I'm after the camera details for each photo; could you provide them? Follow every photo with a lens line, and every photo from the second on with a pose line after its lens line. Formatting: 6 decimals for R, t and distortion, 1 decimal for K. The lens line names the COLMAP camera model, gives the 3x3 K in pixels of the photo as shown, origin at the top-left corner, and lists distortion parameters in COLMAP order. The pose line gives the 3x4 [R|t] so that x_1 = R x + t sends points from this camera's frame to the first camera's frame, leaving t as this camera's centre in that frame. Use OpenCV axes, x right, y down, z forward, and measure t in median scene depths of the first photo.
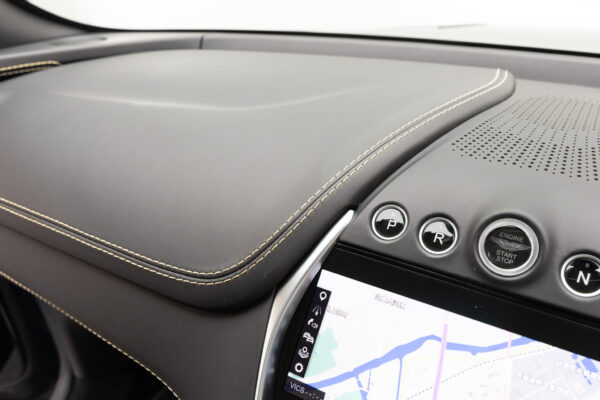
lens RADIAL K [[536.3, 0, 300.0], [0, 536.3, 200.0], [0, 0, 1]] dist [0.066593, 0.001839]
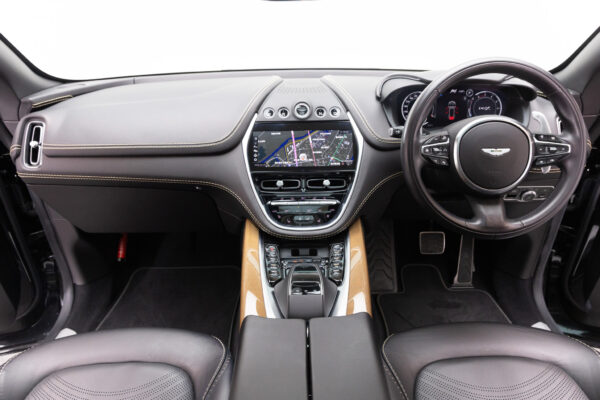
lens RADIAL K [[398.7, 0, 300.0], [0, 398.7, 200.0], [0, 0, 1]] dist [0.005347, 0.001319]
pose [[0.849120, -0.224280, 0.478219, -0.598731], [0.242717, 0.969804, 0.023862, 0.335499], [-0.469130, 0.095811, 0.877916, -0.755871]]
